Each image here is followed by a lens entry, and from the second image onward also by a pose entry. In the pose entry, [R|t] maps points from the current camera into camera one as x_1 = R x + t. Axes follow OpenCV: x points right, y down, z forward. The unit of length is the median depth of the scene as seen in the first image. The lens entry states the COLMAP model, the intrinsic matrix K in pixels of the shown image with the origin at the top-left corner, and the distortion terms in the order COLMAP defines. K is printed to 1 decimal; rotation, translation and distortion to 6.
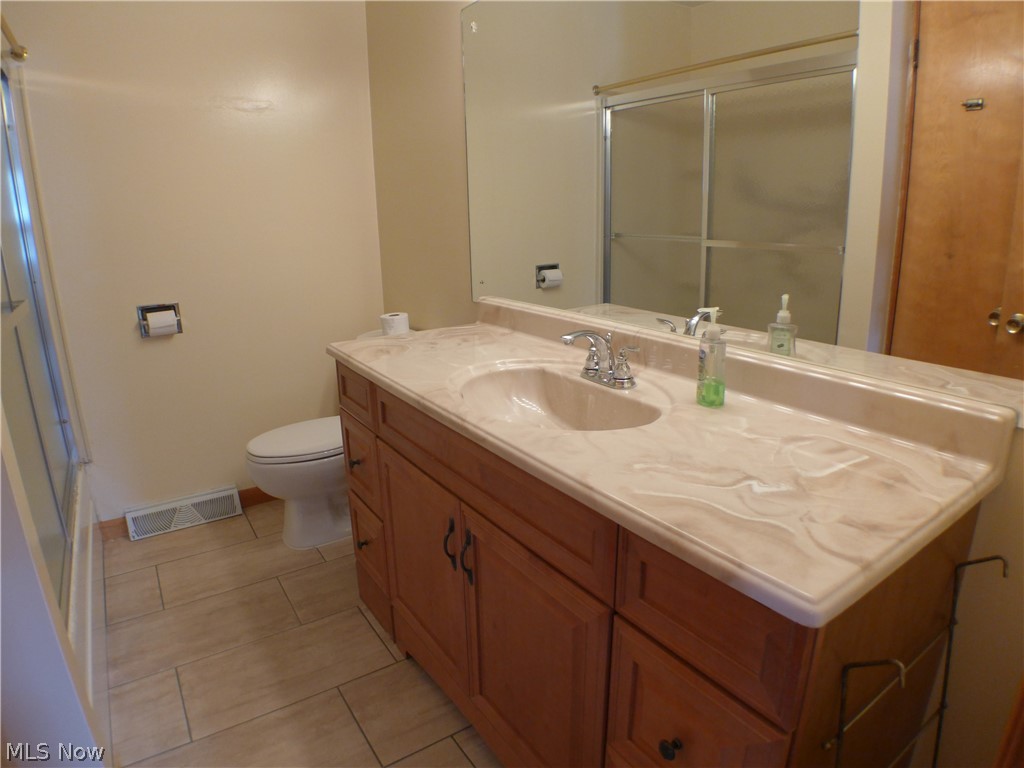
lens RADIAL K [[623.8, 0, 505.1], [0, 623.8, 379.8], [0, 0, 1]] dist [-0.141973, 0.034158]
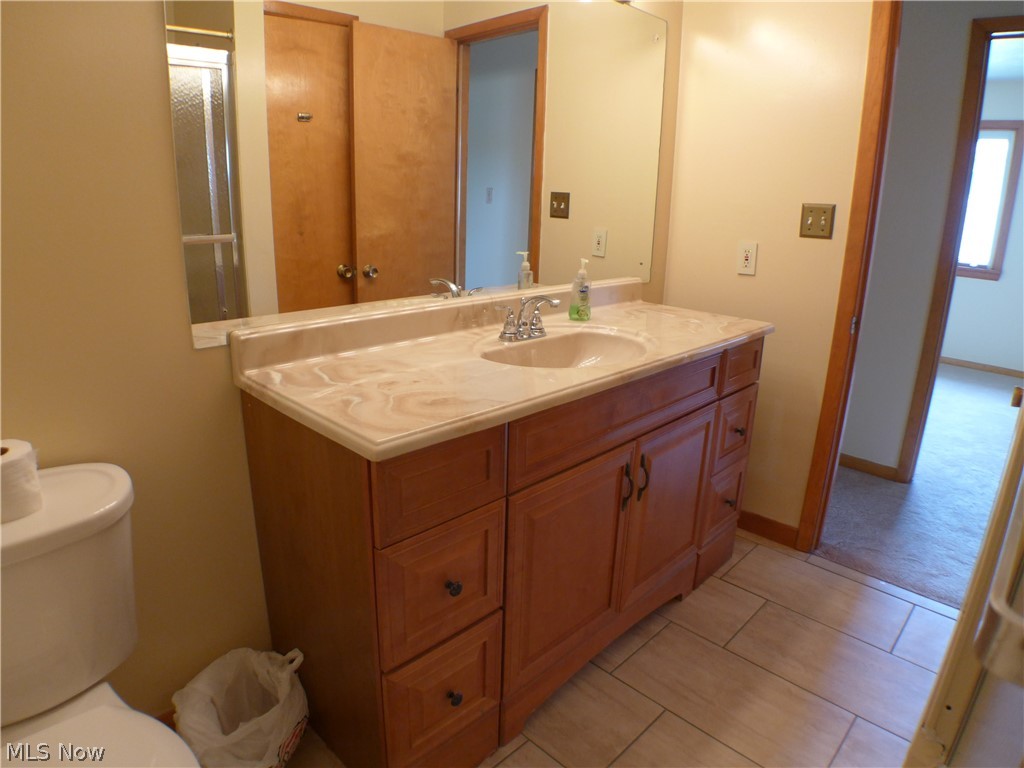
lens RADIAL K [[623.8, 0, 505.1], [0, 623.8, 379.8], [0, 0, 1]] dist [-0.141973, 0.034158]
pose [[-0.185615, -0.262001, 0.947050, -0.952316], [0.262794, 0.915455, 0.304765, -0.289832], [-0.946830, 0.305448, -0.101069, 1.109199]]
